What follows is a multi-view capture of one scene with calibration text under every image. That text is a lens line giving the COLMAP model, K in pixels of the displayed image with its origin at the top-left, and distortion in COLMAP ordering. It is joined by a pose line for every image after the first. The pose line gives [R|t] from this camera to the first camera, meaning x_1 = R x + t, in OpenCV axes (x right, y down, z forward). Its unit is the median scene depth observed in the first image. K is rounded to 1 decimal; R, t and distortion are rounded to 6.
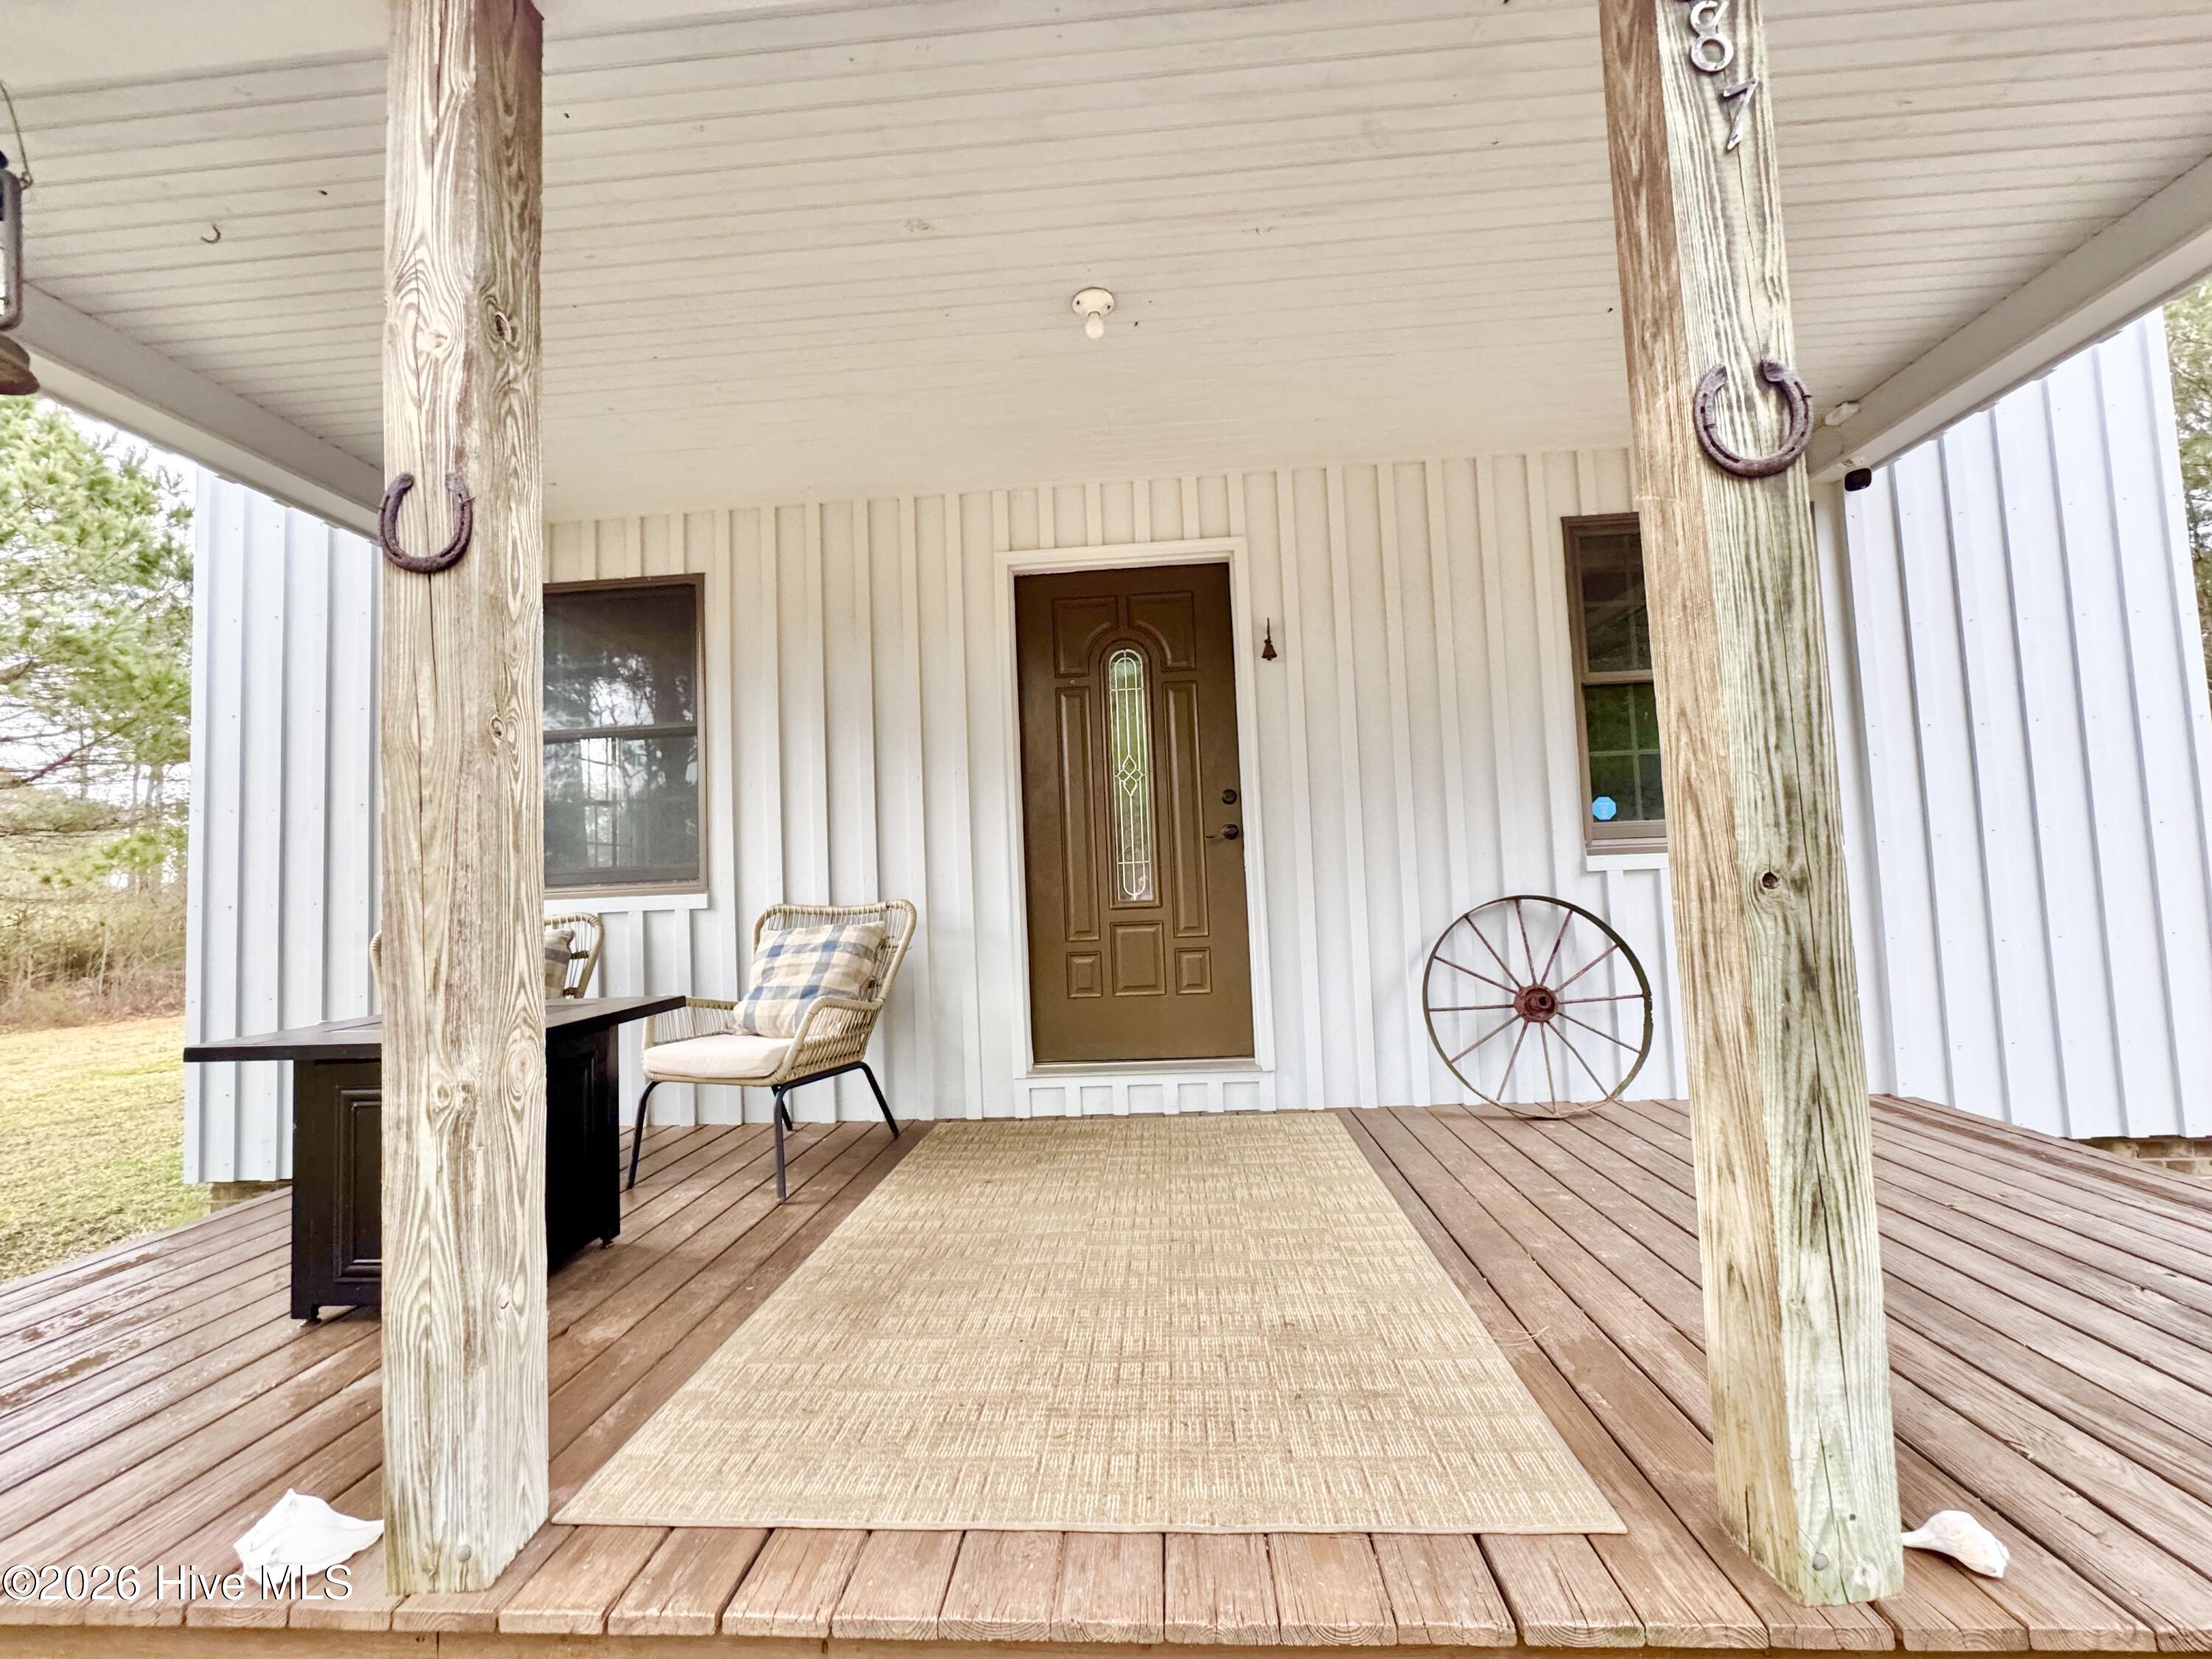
lens RADIAL K [[883.4, 0, 1112.0], [0, 883.4, 830.4], [0, 0, 1]] dist [-0.000599, -0.000263]
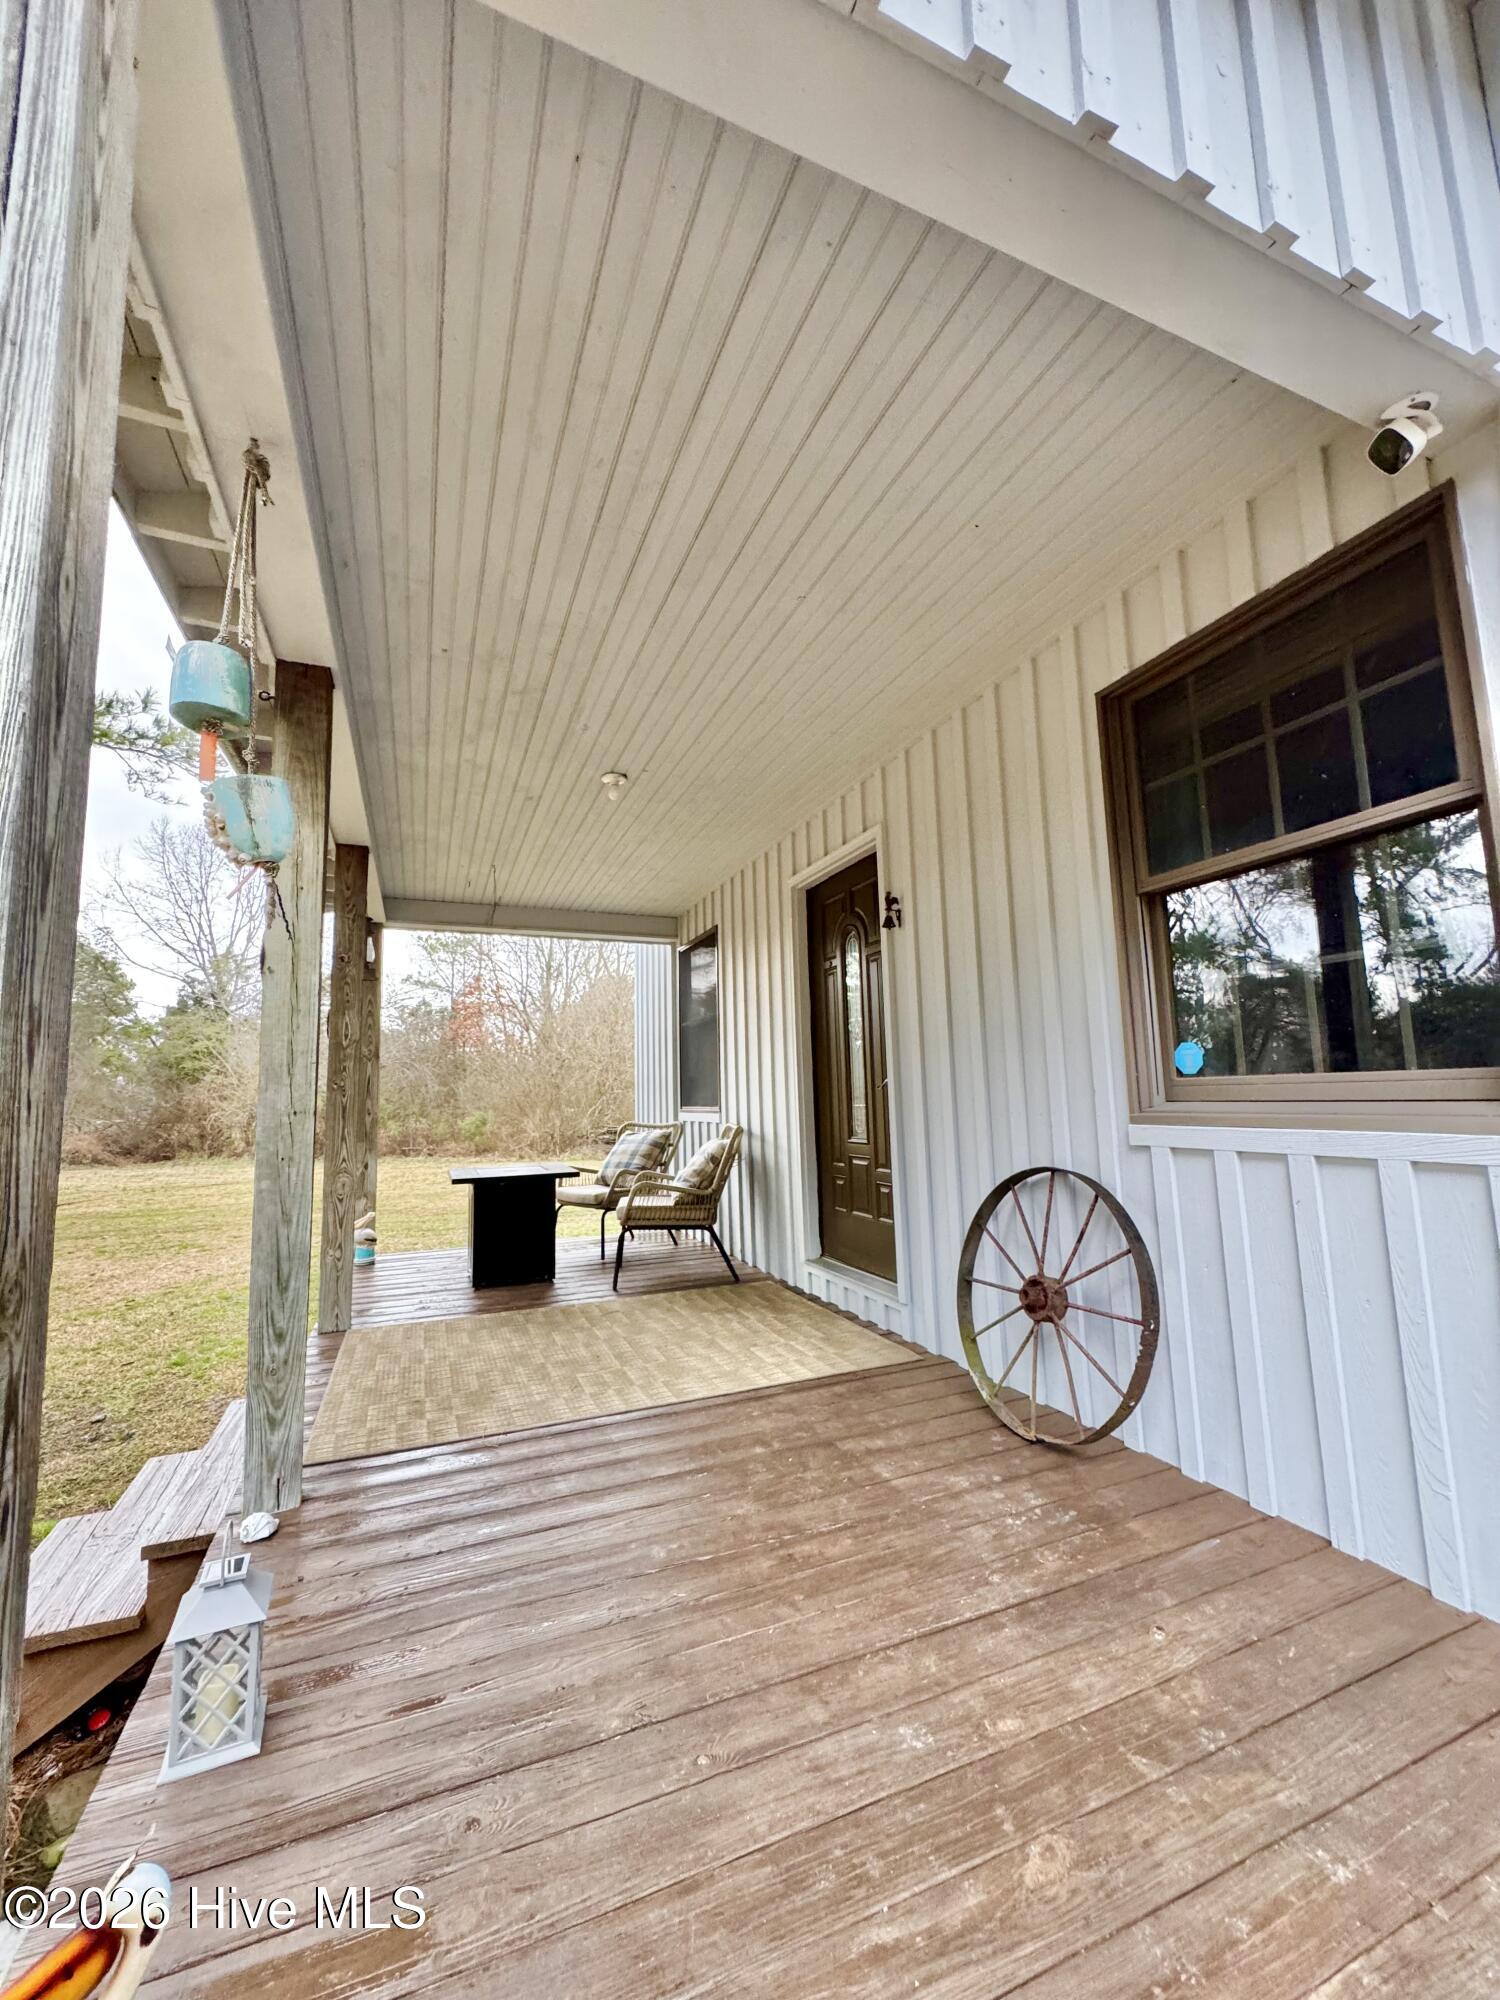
lens RADIAL K [[798.8, 0, 740.3], [0, 798.8, 991.1], [0, 0, 1]] dist [-0.000599, -0.000263]
pose [[0.434553, -0.087061, -0.896428, 1.026252], [0.062976, 0.995818, -0.066186, -0.061883], [0.898442, -0.027692, 0.438219, 0.398967]]
